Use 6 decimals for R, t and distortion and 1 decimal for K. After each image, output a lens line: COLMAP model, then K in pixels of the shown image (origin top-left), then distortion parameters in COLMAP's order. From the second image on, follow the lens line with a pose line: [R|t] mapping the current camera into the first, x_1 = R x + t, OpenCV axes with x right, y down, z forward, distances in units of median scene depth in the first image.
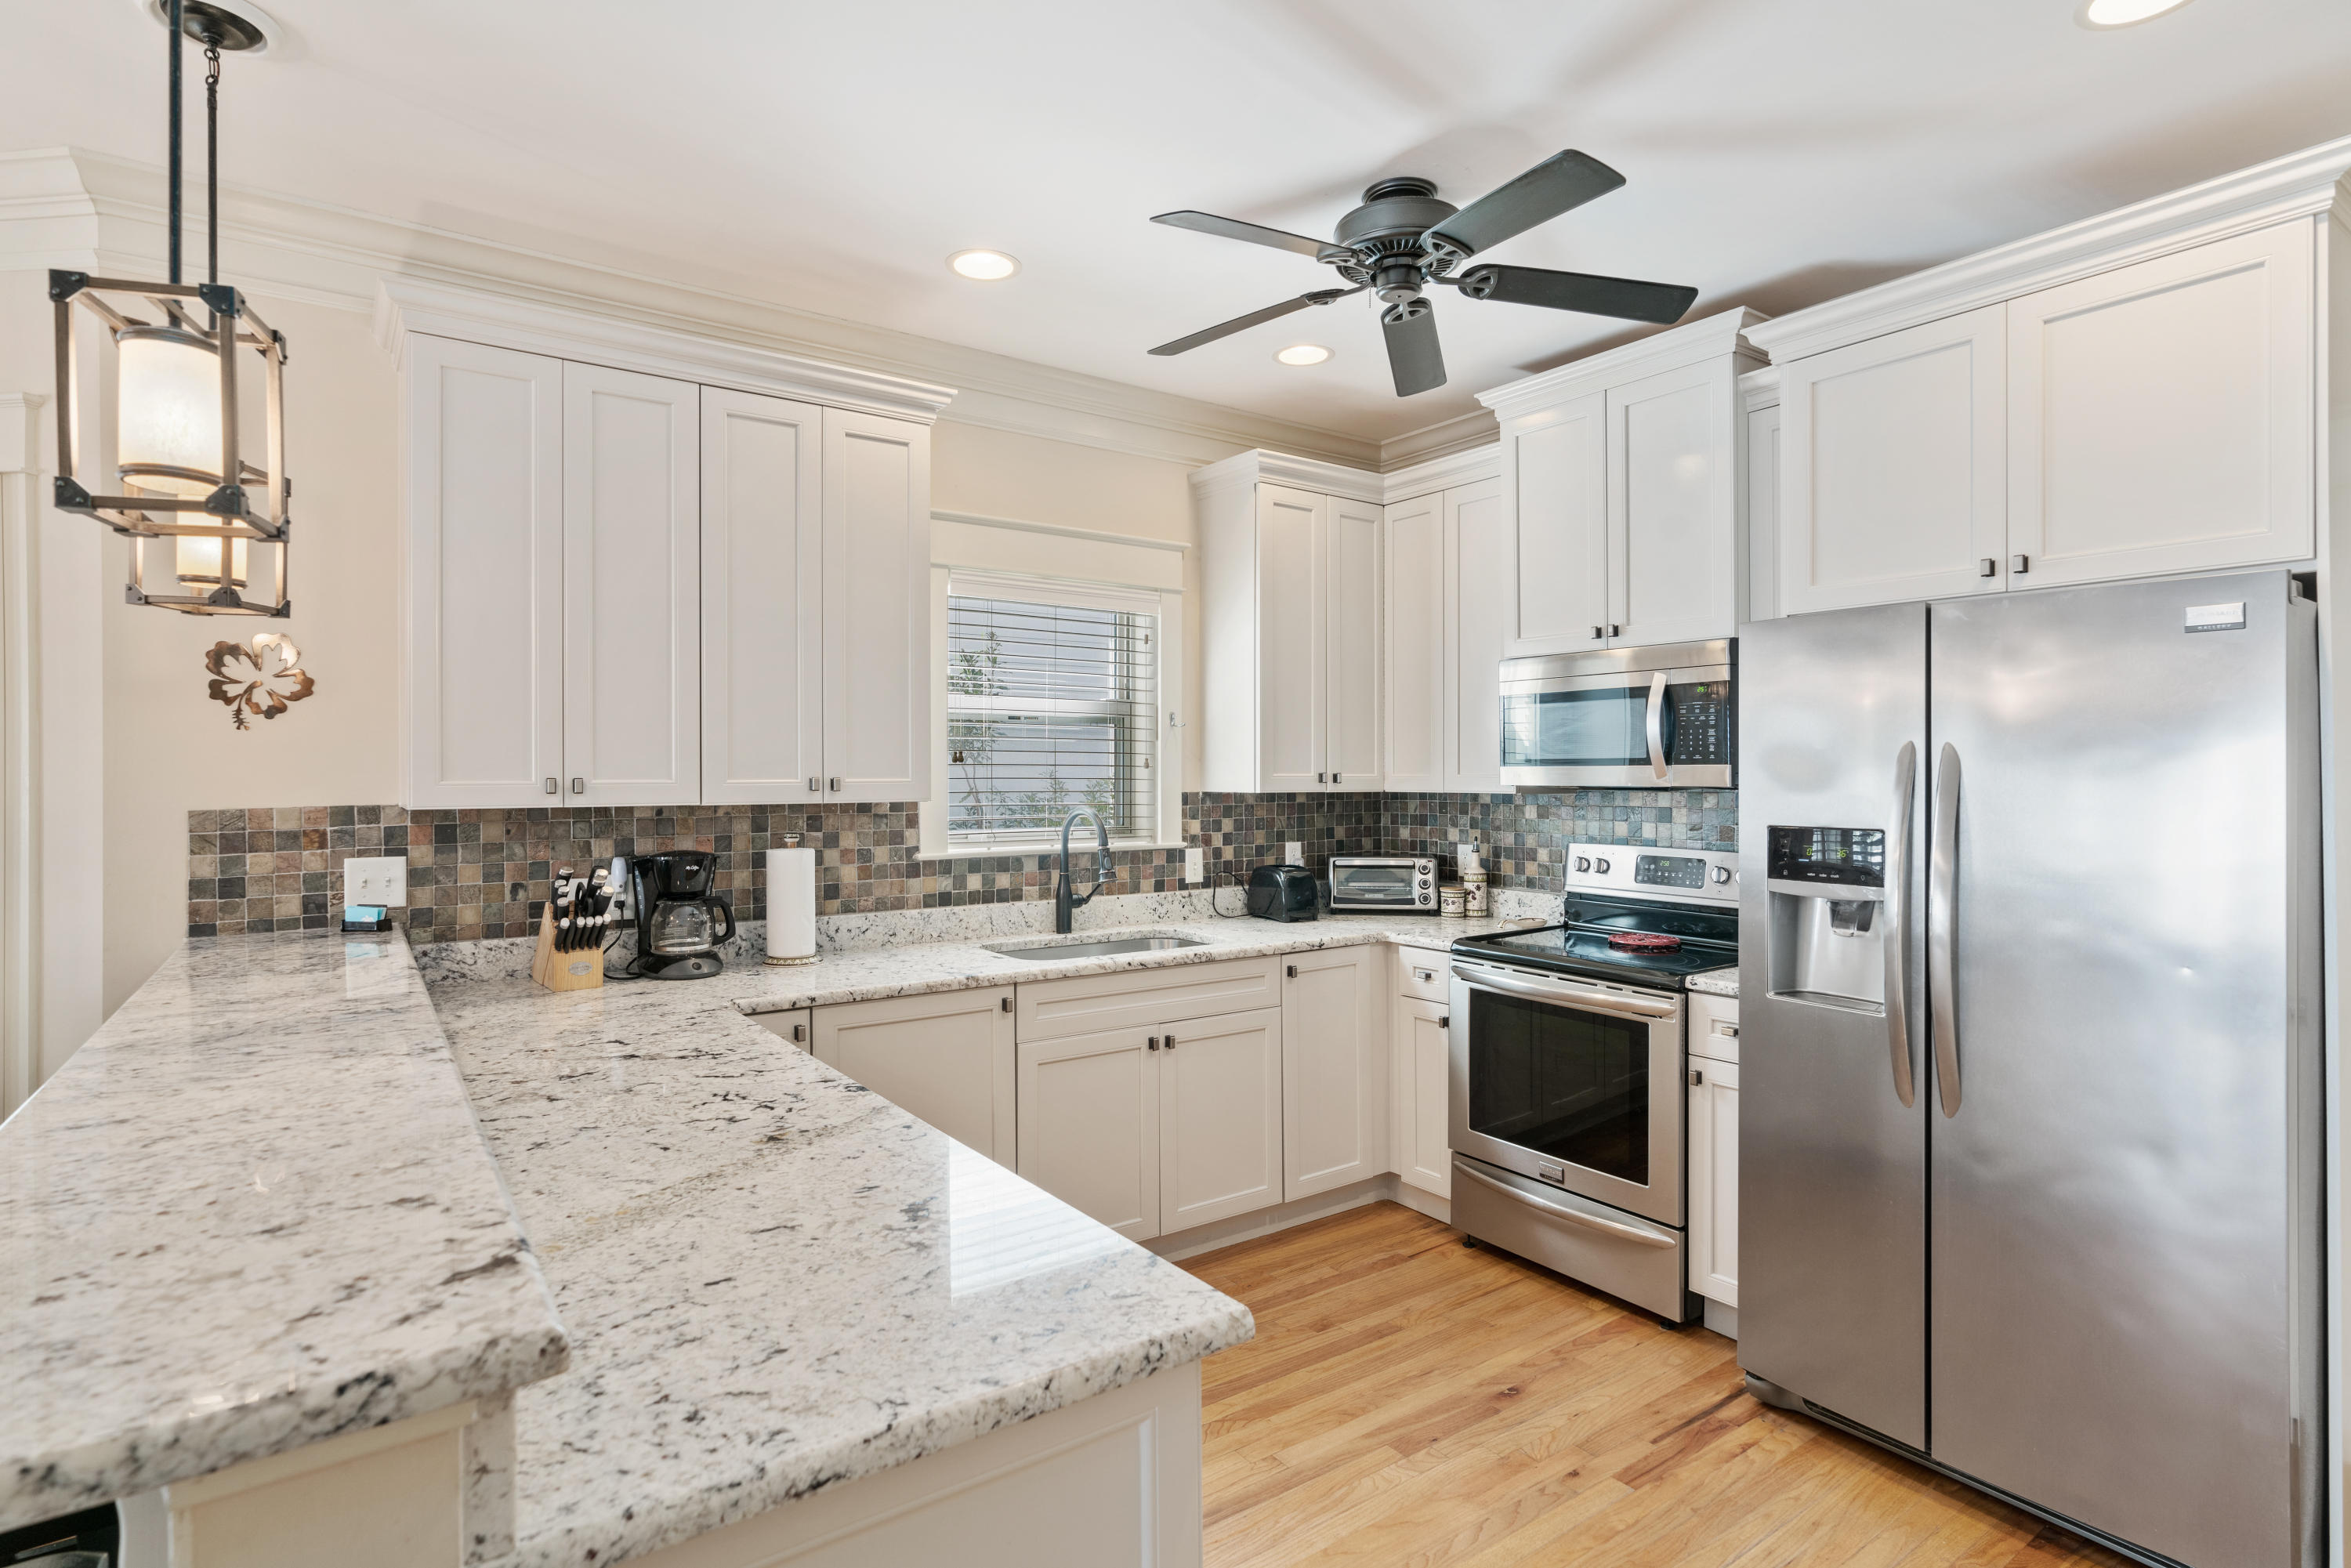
lens RADIAL K [[1188.4, 0, 1175.5], [0, 1188.4, 784.0], [0, 0, 1]] dist [-0.002463, -0.000724]
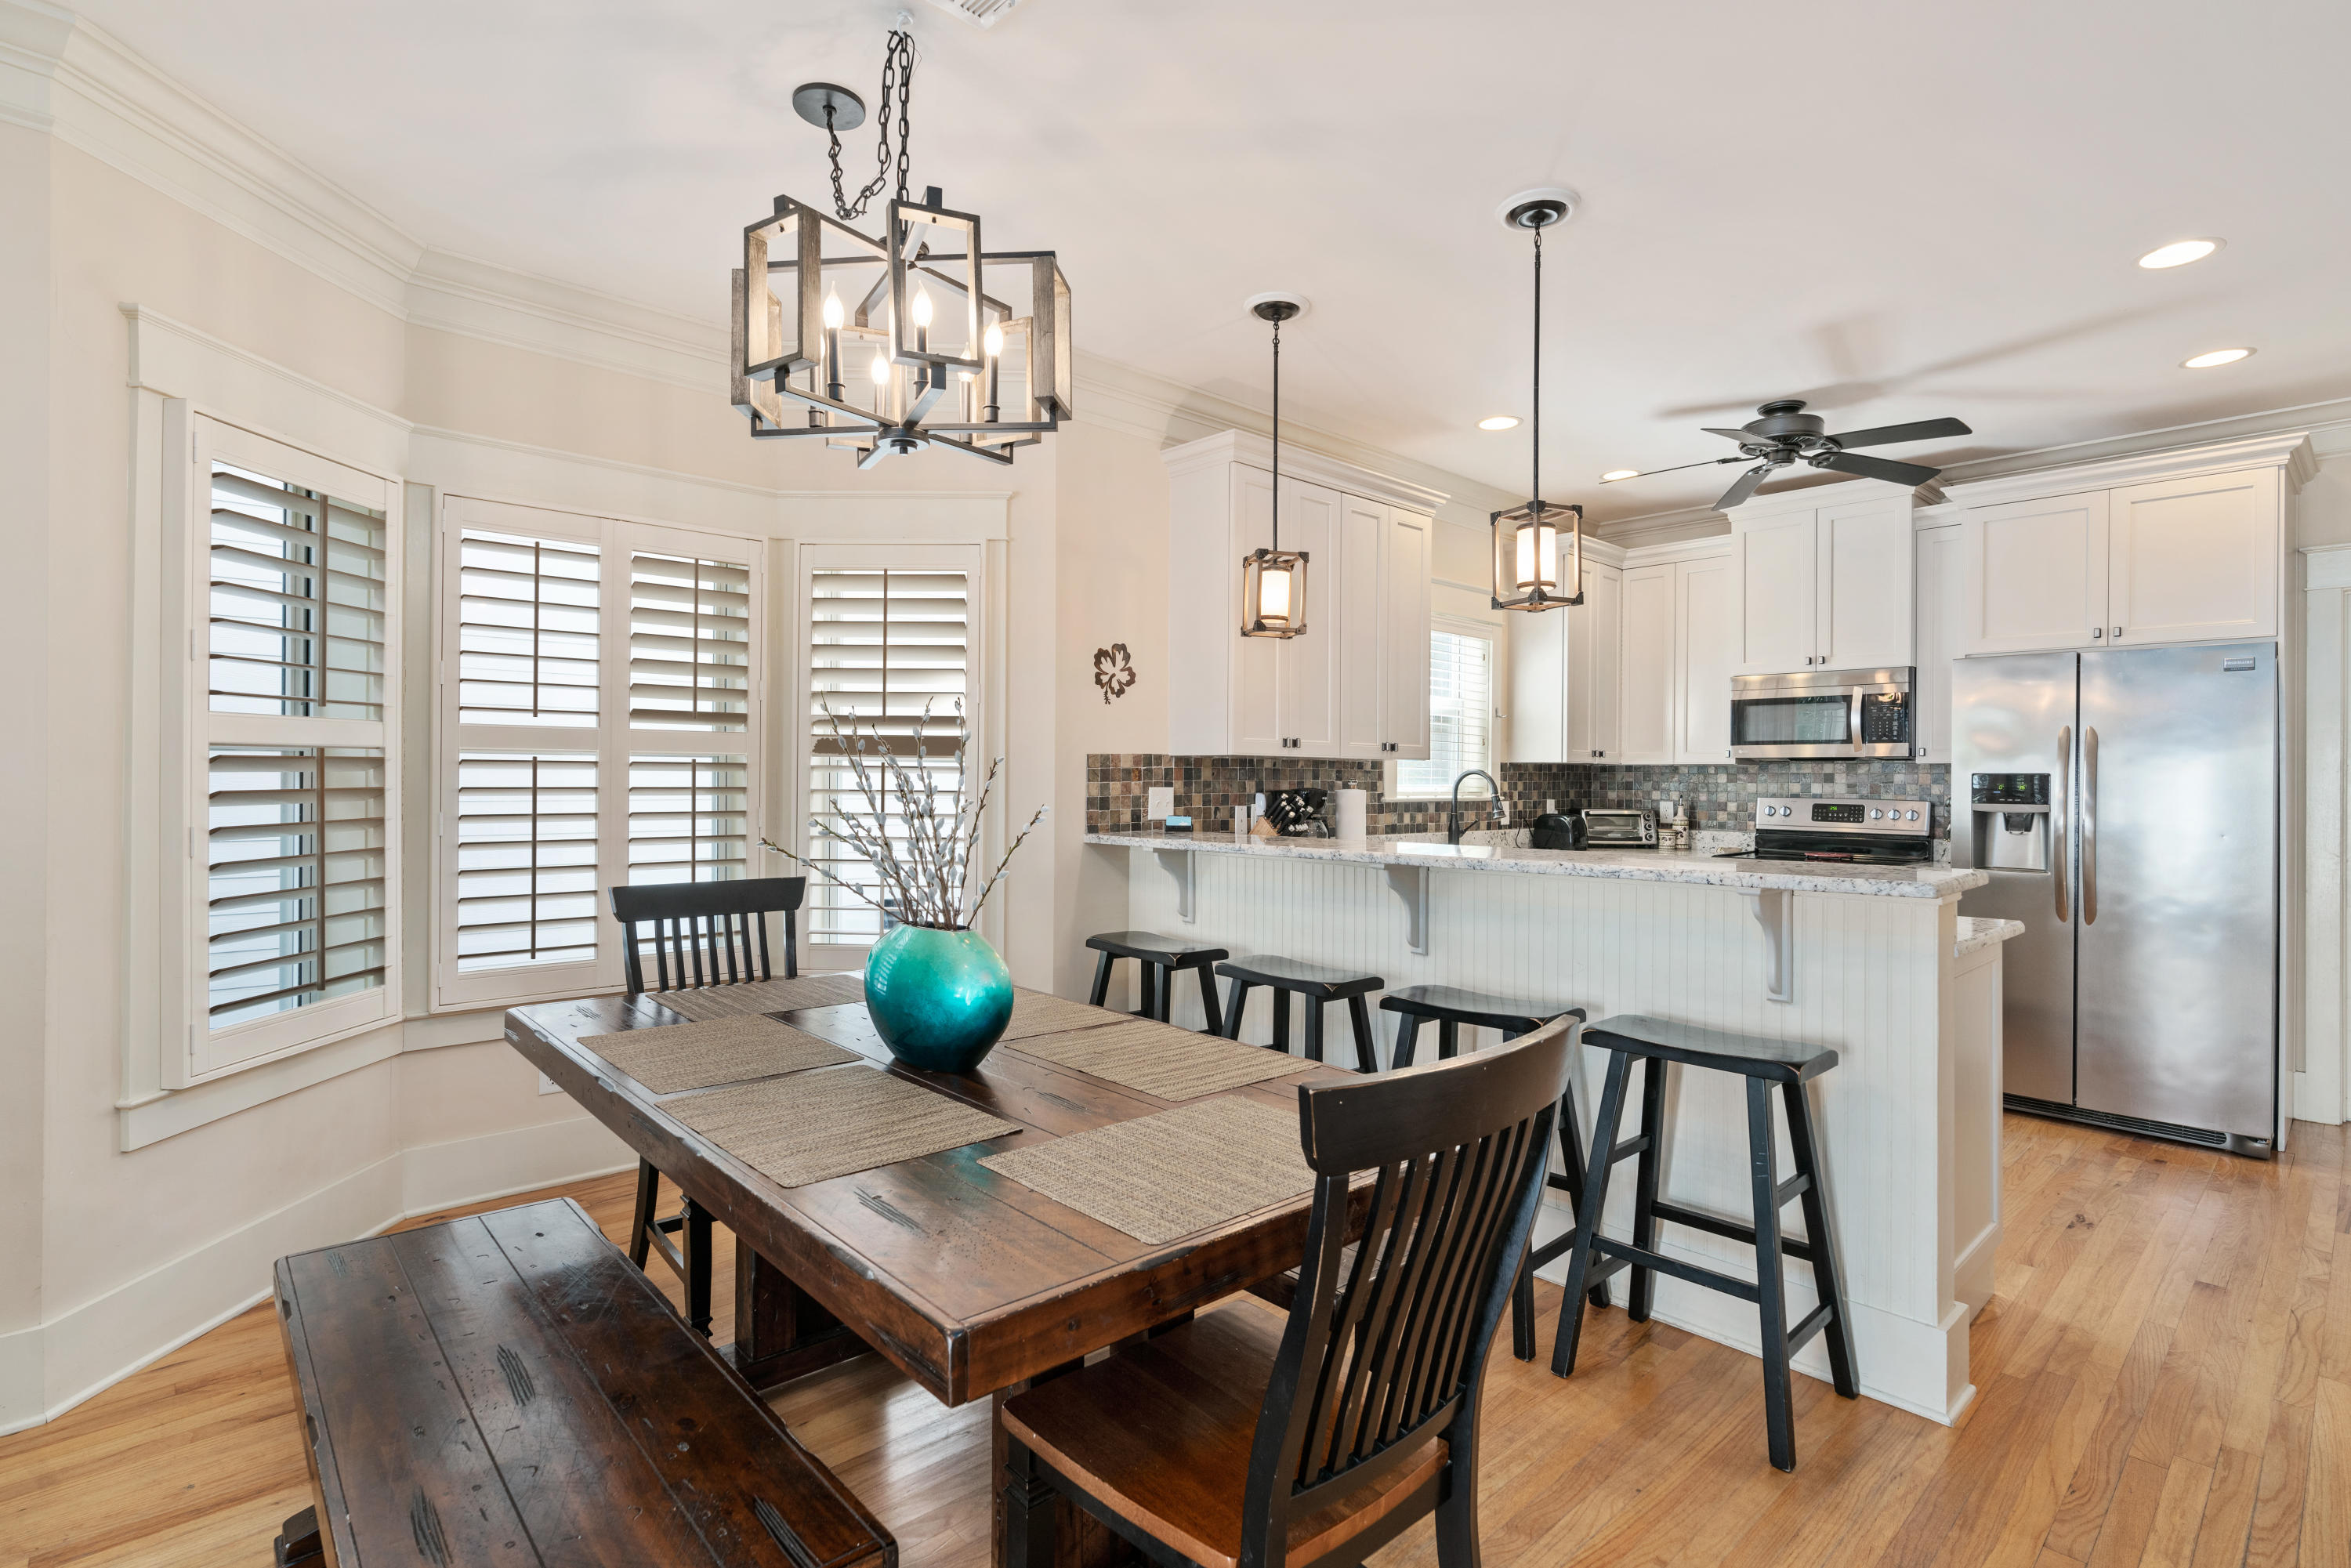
lens RADIAL K [[1129.6, 0, 1185.7], [0, 1129.6, 777.9], [0, 0, 1]] dist [-0.002935, -0.000138]
pose [[0.991359, 0.009683, 0.130820, -0.654602], [-0.008640, 0.999926, -0.008539, 0.048394], [-0.130893, 0.007335, 0.991369, -0.379012]]
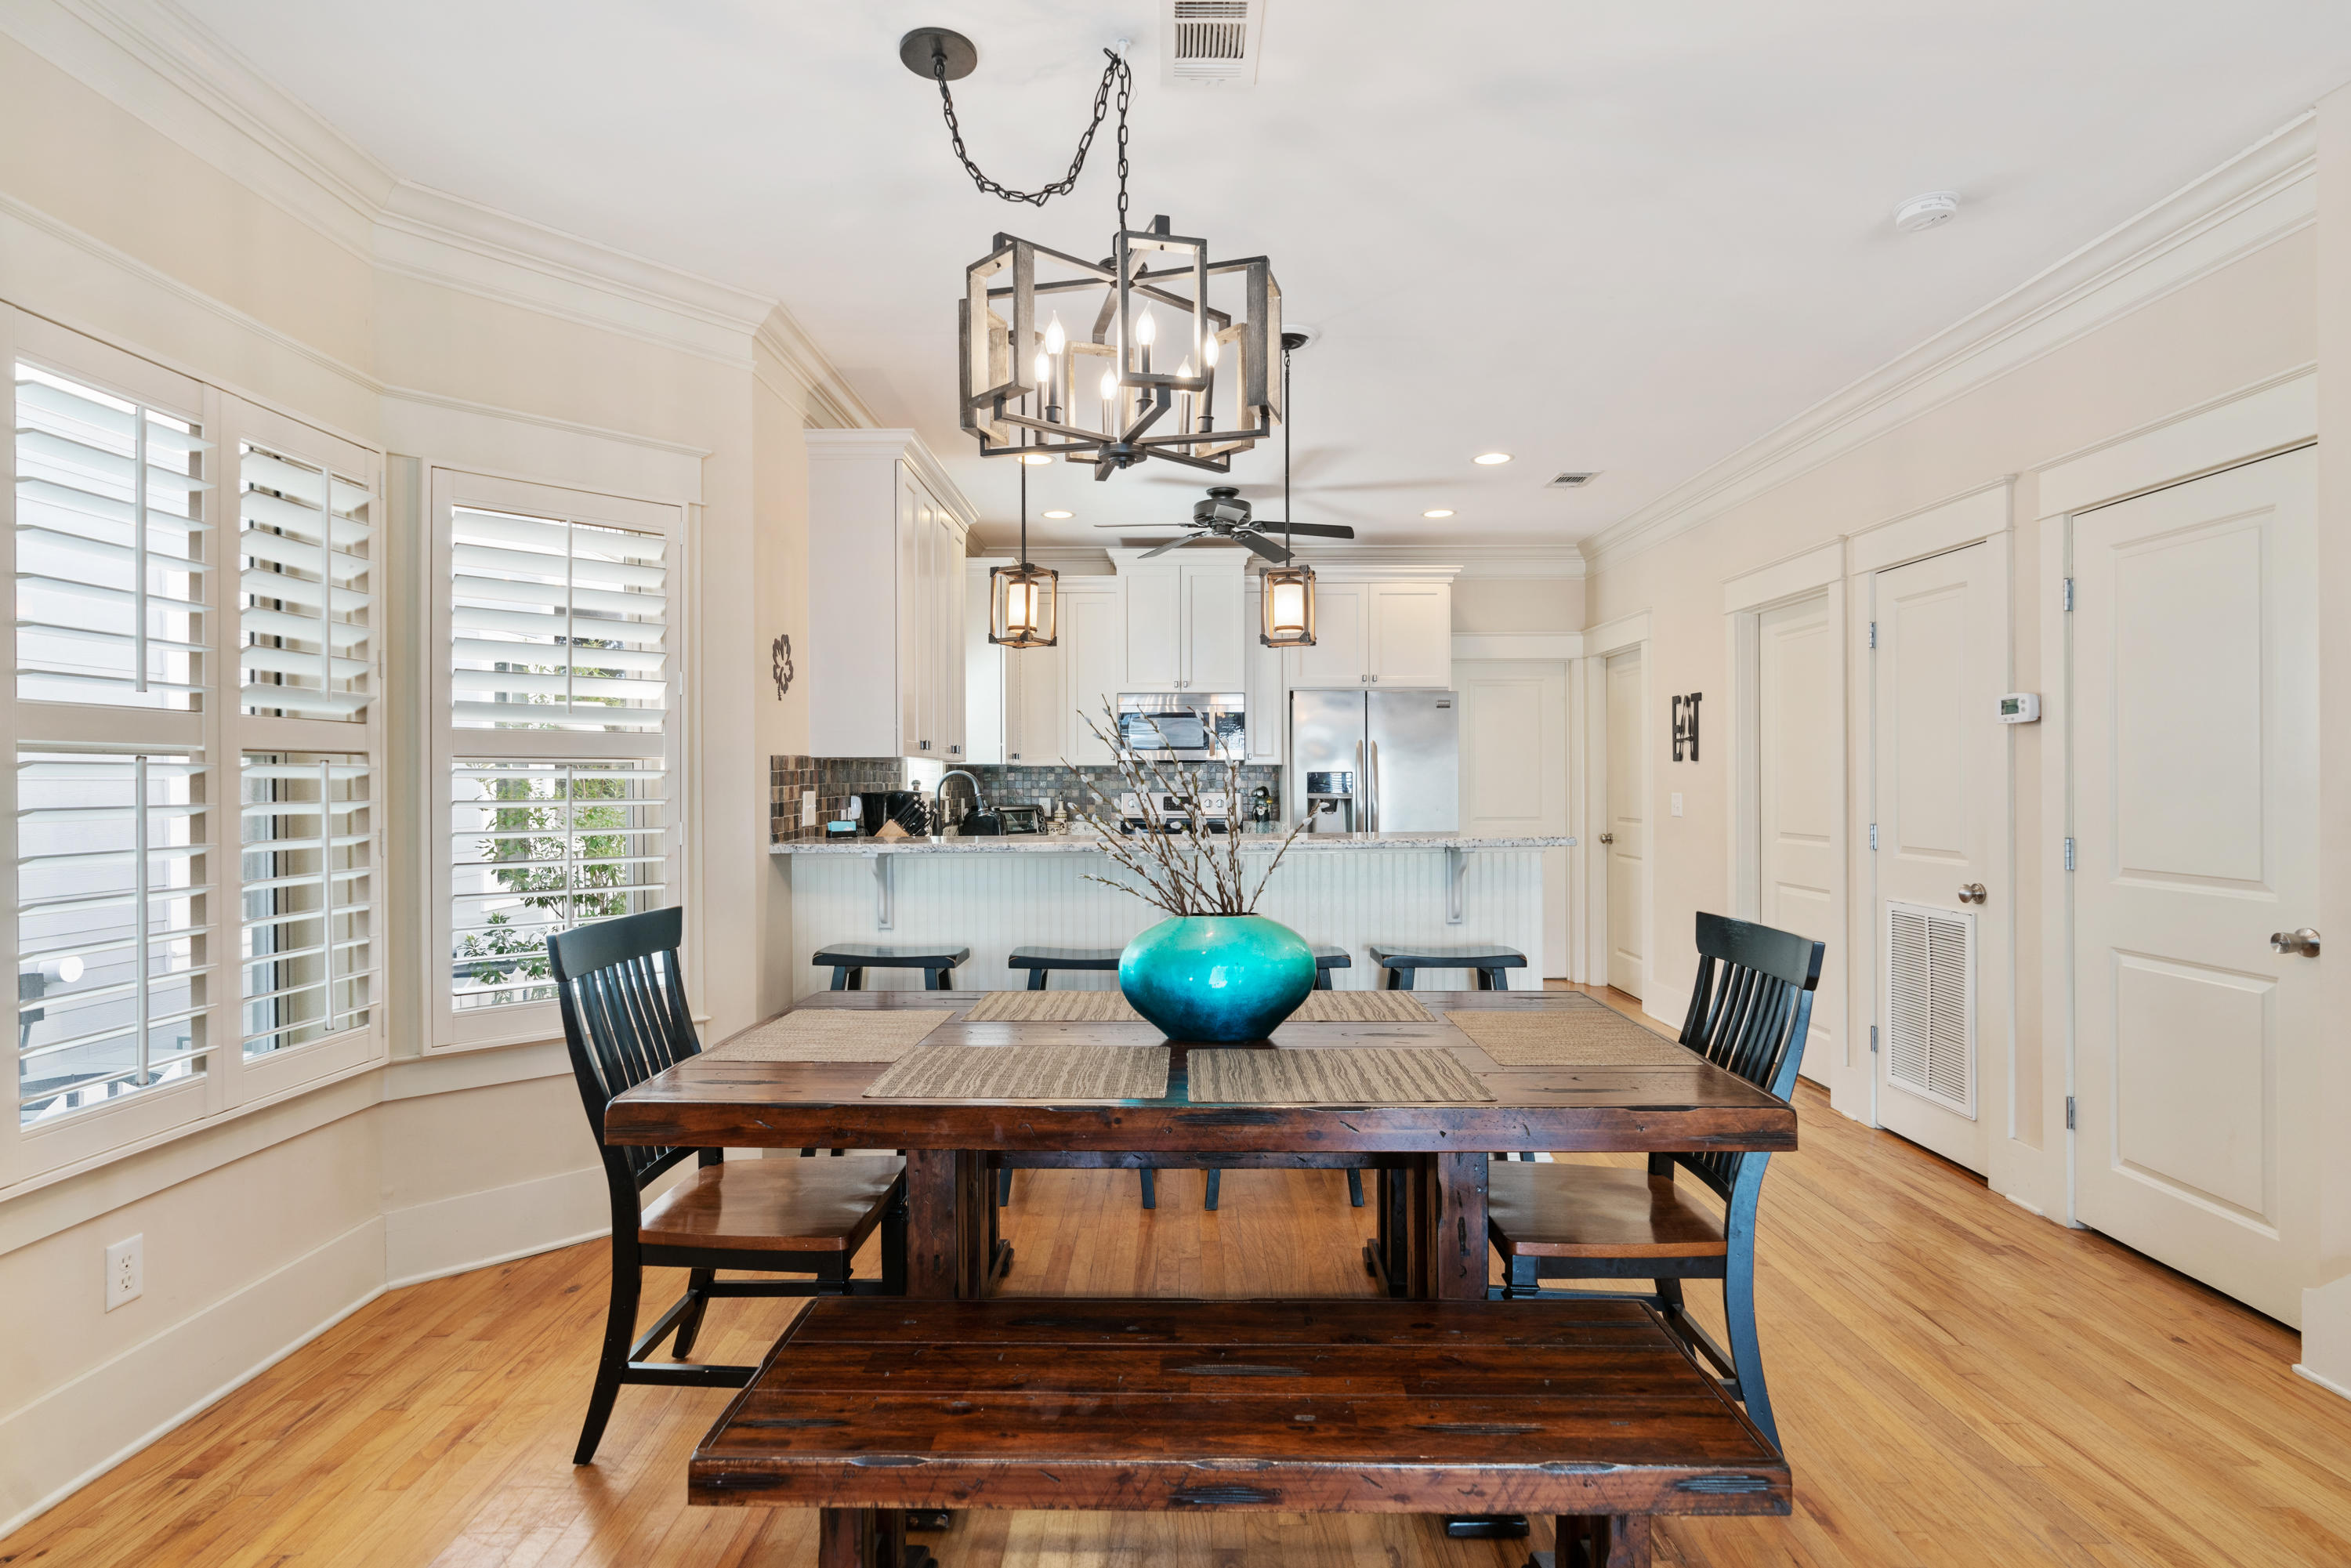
lens RADIAL K [[1155.0, 0, 1175.5], [0, 1155.0, 784.0], [0, 0, 1]] dist [-0.002864, -0.000219]
pose [[0.590280, -0.001561, 0.807197, -1.216407], [0.007166, 0.999969, -0.003307, 0.047494], [-0.807167, 0.007736, 0.590273, -0.160187]]
